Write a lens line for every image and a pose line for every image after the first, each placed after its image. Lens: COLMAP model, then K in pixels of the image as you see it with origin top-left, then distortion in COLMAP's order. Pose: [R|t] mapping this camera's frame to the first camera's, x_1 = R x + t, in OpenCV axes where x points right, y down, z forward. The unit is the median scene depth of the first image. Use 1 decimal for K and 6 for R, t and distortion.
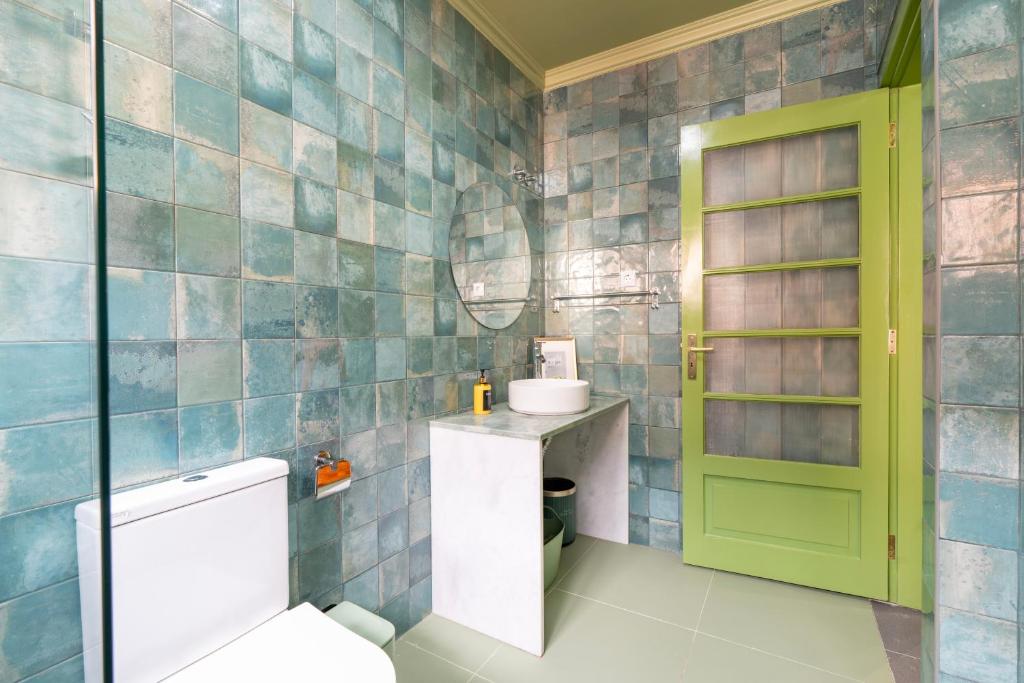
lens RADIAL K [[481.1, 0, 511.9], [0, 481.1, 339.4], [0, 0, 1]] dist [-0.037336, 0.022510]
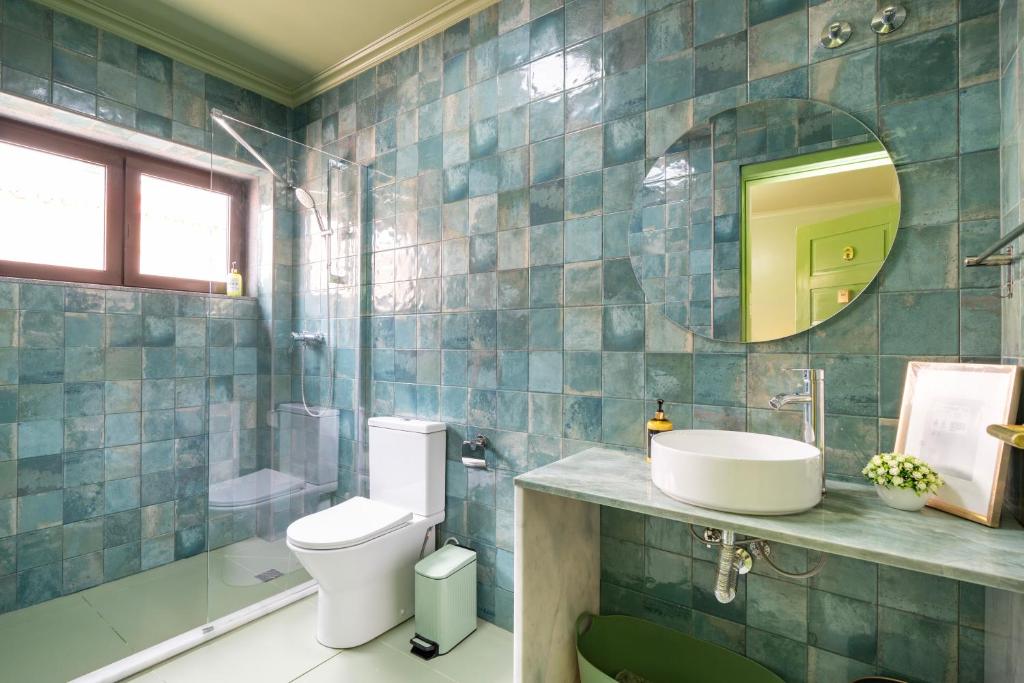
lens RADIAL K [[481.1, 0, 511.9], [0, 481.1, 339.4], [0, 0, 1]] dist [-0.037336, 0.022510]
pose [[-0.103207, 0.000371, -0.994660, 0.854252], [-0.013787, 0.999903, 0.001803, -0.032353], [0.994564, 0.013899, -0.103192, 1.117095]]
